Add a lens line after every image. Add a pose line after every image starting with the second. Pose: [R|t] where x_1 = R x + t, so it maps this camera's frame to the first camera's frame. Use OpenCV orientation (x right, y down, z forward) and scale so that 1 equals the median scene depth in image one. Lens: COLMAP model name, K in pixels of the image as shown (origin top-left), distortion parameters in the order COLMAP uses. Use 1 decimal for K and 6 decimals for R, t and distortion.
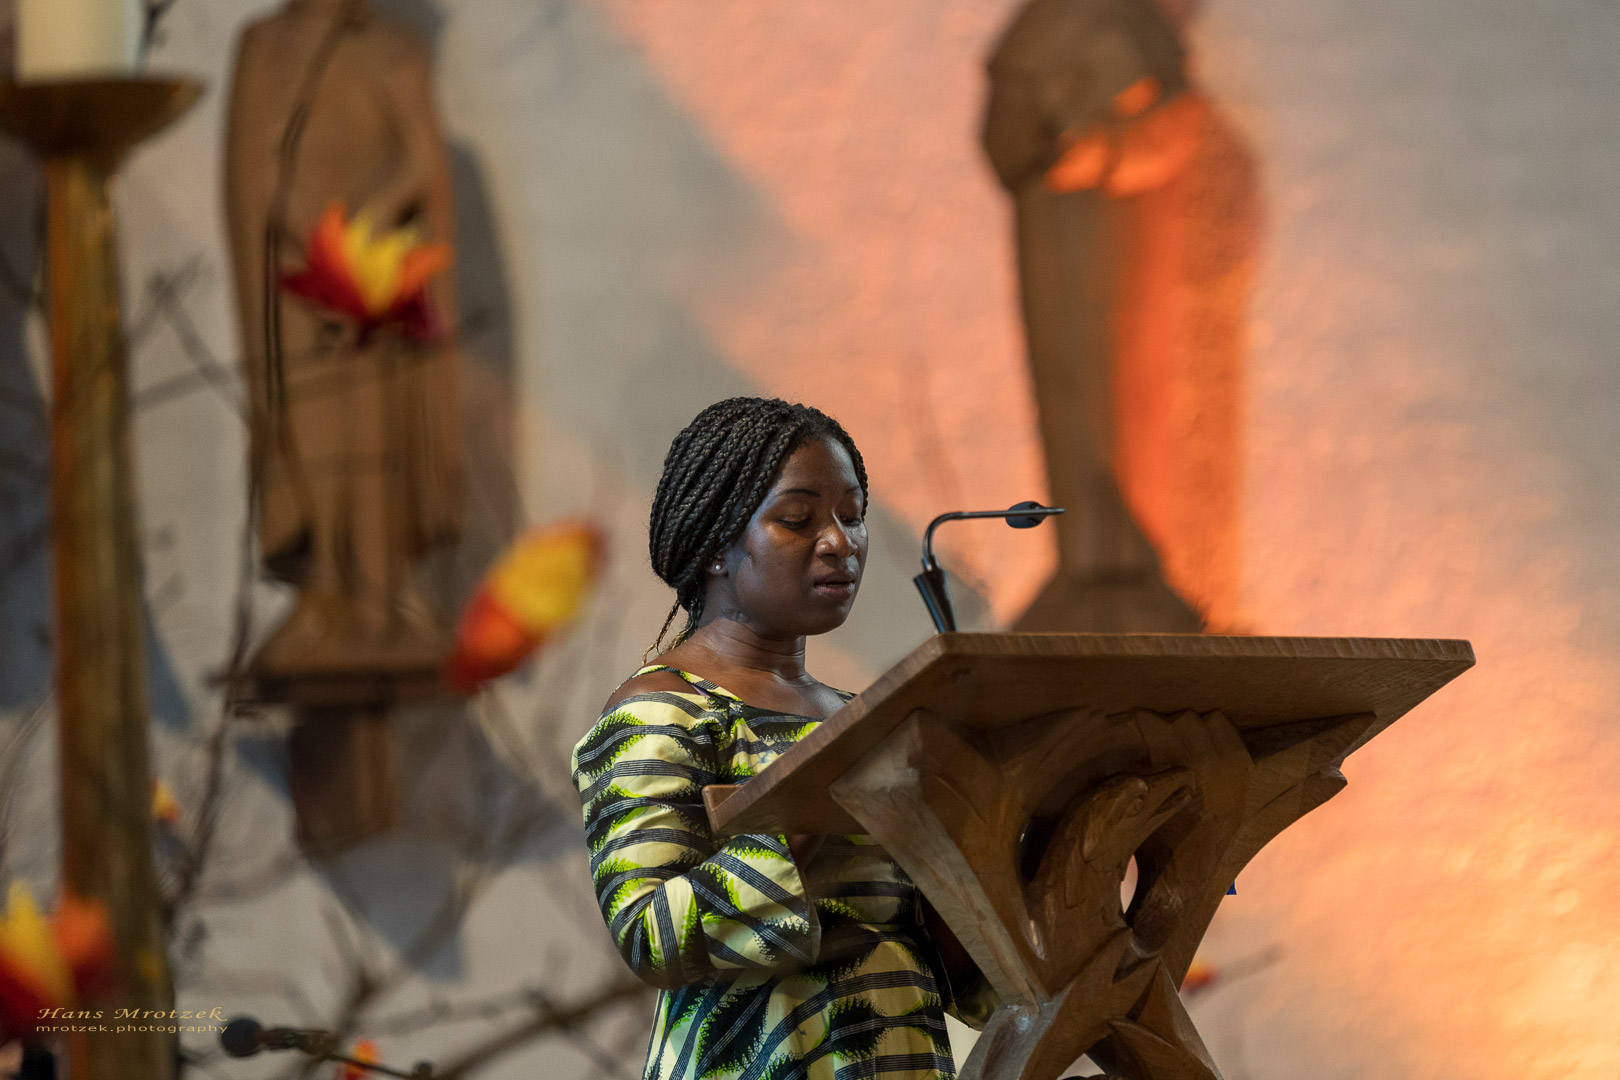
lens RADIAL K [[8963.9, 0, 810.0], [0, 8963.9, 540.0], [0, 0, 1]] dist [-0.018492, -4.897044]
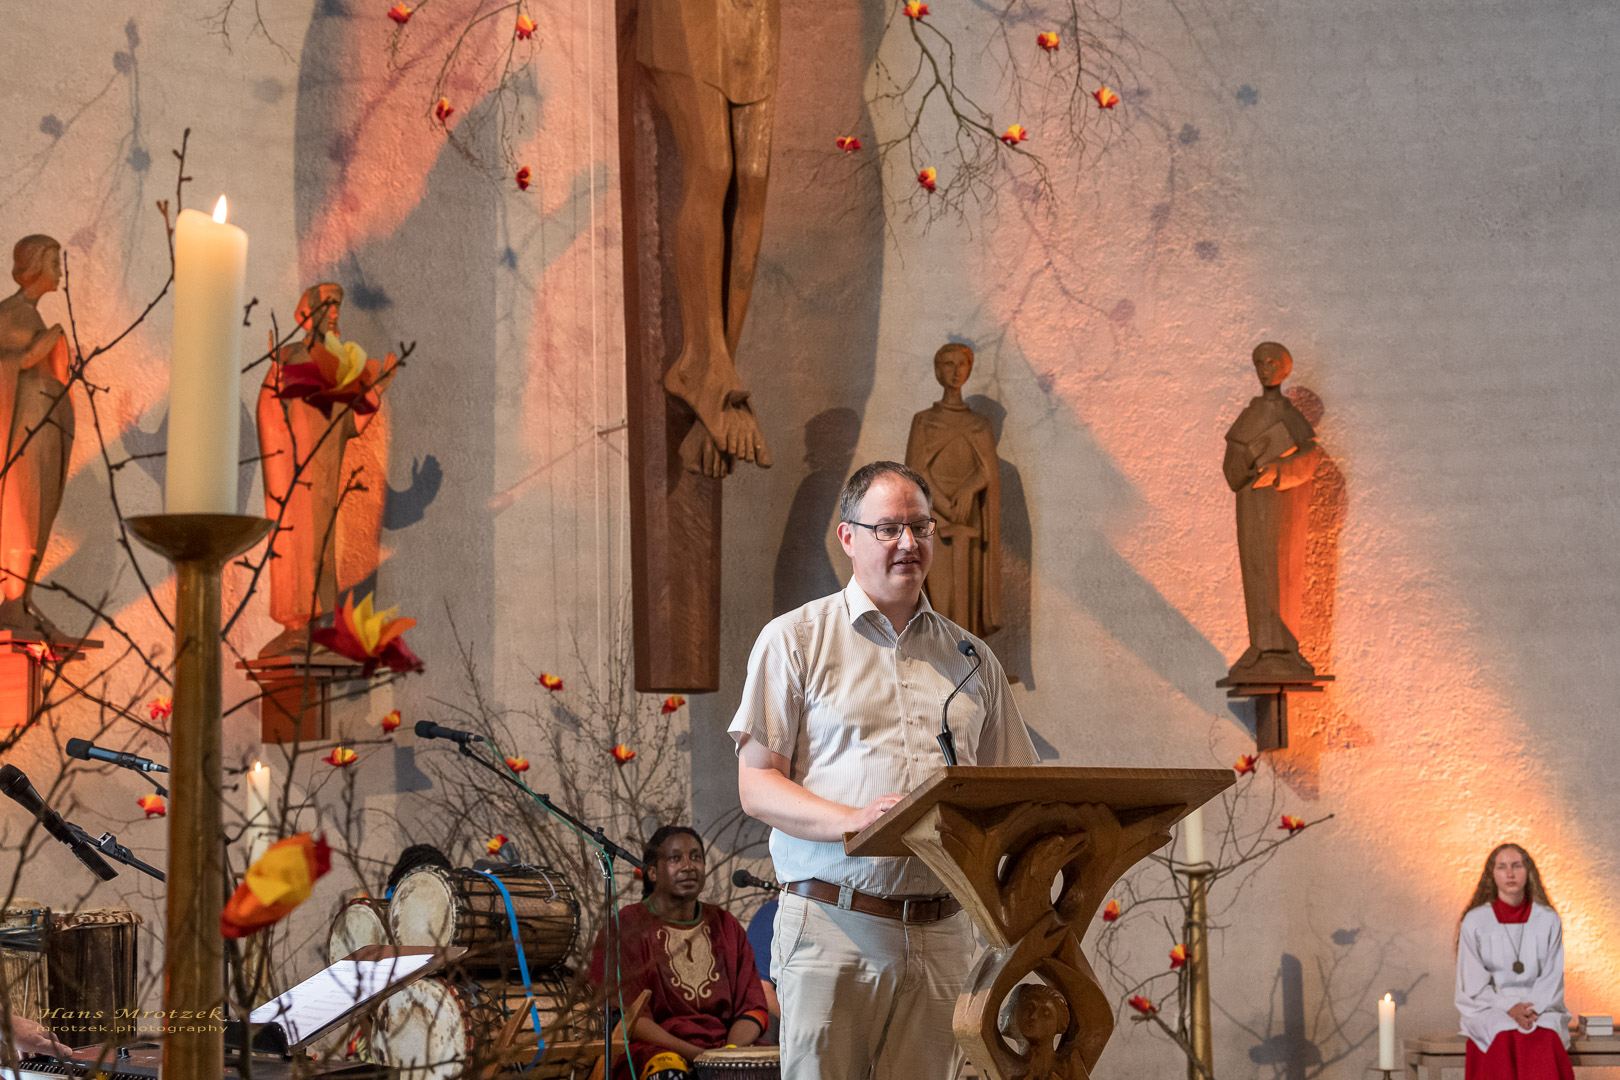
lens RADIAL K [[3294.4, 0, 846.8], [0, 3294.4, 535.8], [0, 0, 1]] dist [-0.025684, 0.124247]
pose [[0.991069, 0.024524, -0.131076, 0.083161], [-0.026501, 0.999560, -0.013360, -0.028638], [0.130690, 0.016714, 0.991282, 0.267056]]
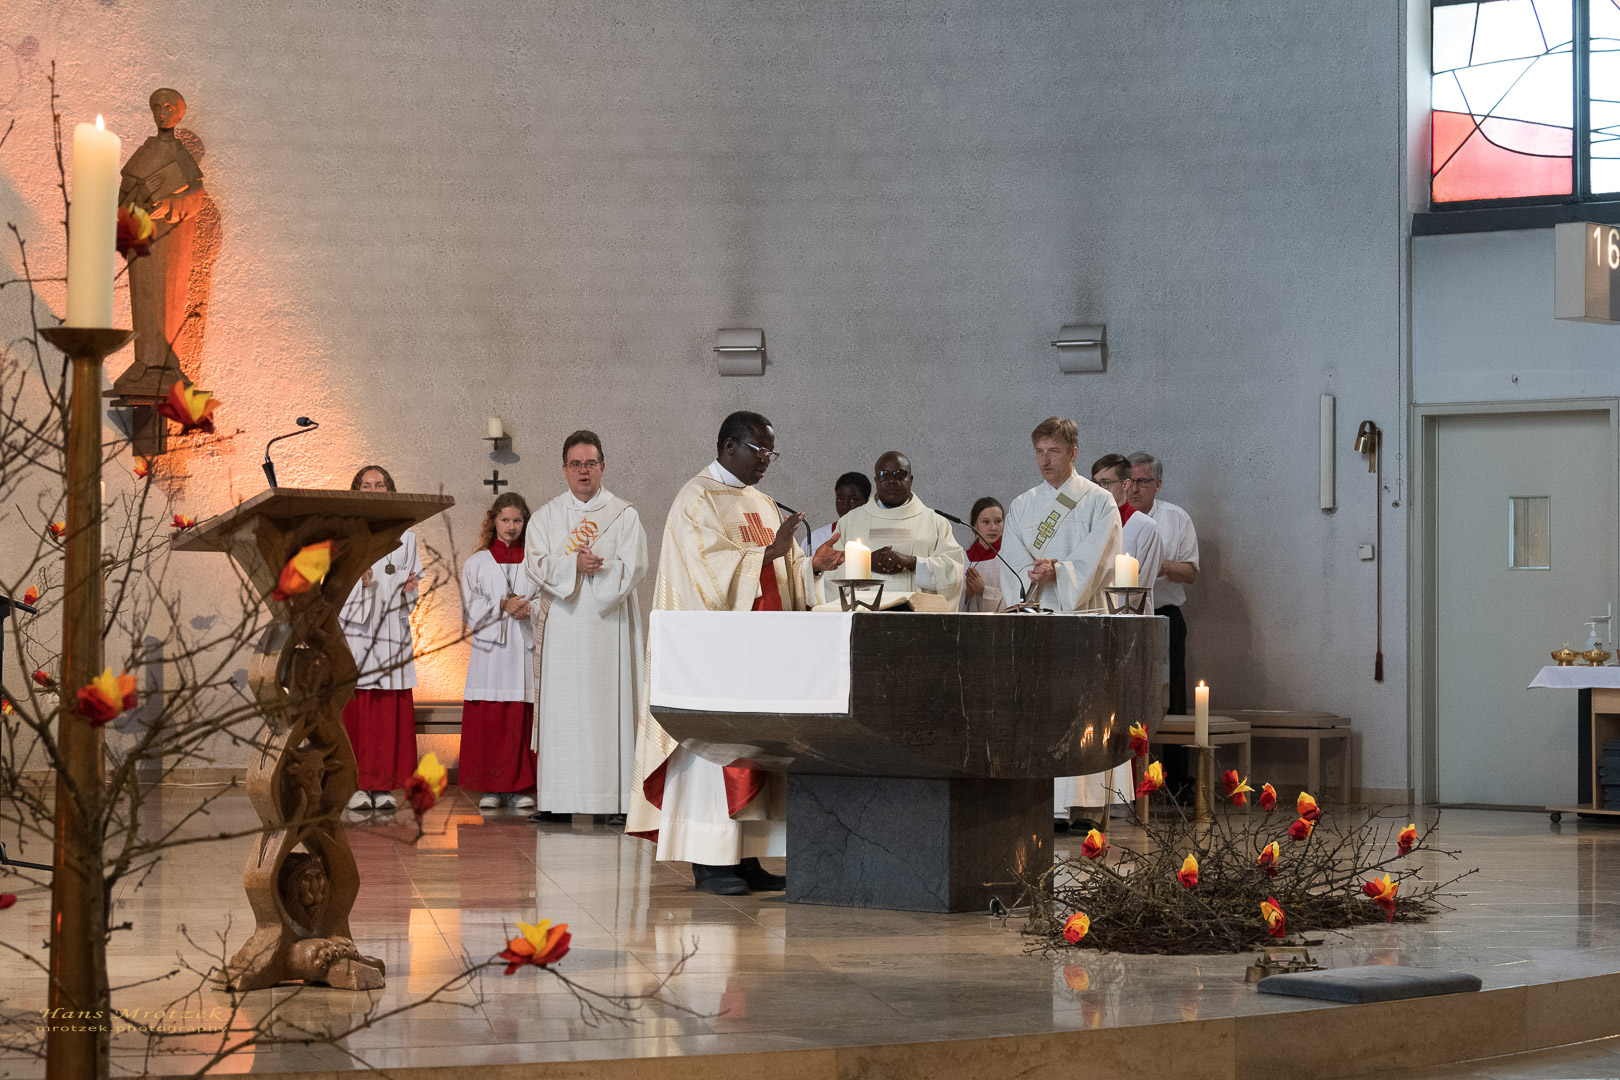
lens RADIAL K [[3275.0, 0, 810.0], [0, 3275.0, 540.0], [0, 0, 1]] dist [-0.070090, 0.369800]
pose [[0.961251, 0.066833, 0.267451, -0.087412], [-0.085267, 0.994674, 0.057904, -0.042308], [-0.262157, -0.078465, 0.961830, 0.015896]]
